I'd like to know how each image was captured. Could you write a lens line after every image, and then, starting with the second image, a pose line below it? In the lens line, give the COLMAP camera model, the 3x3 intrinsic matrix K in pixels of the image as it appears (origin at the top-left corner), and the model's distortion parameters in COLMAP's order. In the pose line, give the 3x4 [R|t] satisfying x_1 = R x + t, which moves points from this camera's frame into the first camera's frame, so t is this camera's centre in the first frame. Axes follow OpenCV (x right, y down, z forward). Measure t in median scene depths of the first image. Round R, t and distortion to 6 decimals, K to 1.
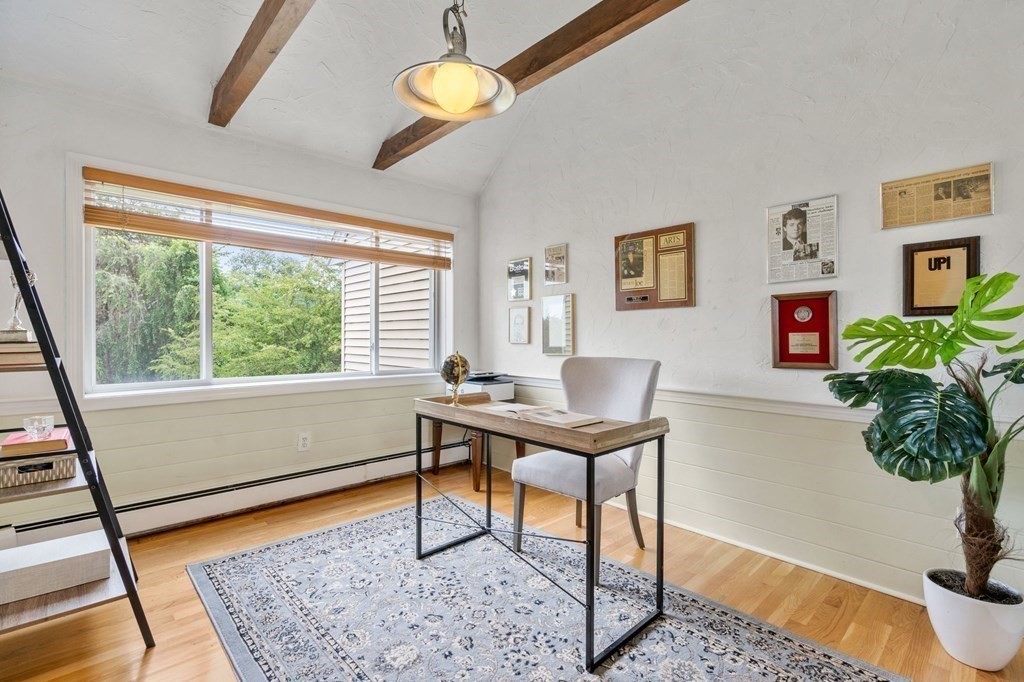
lens RADIAL K [[466.0, 0, 512.0], [0, 466.0, 341.8], [0, 0, 1]] dist [-0.004498, 0.001735]
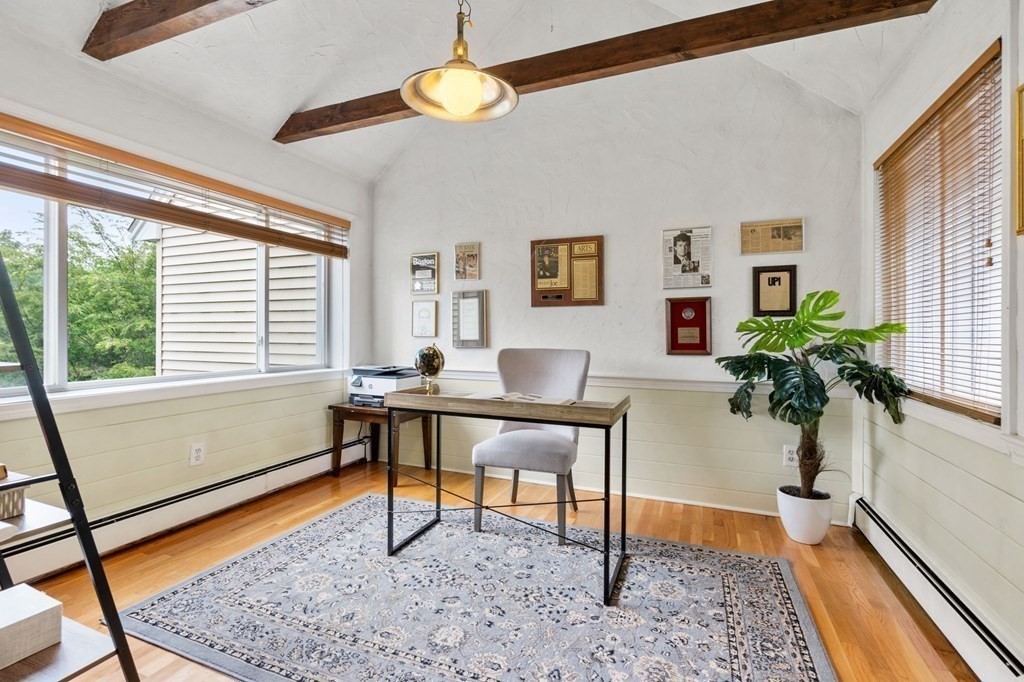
lens RADIAL K [[466.0, 0, 519.9], [0, 466.0, 335.2], [0, 0, 1]] dist [-0.004498, 0.001735]
pose [[0.908826, -0.000147, 0.417175, -0.367961], [0.001074, 0.999997, -0.001987, 0.004529], [-0.417174, 0.002253, 0.908824, -0.006815]]
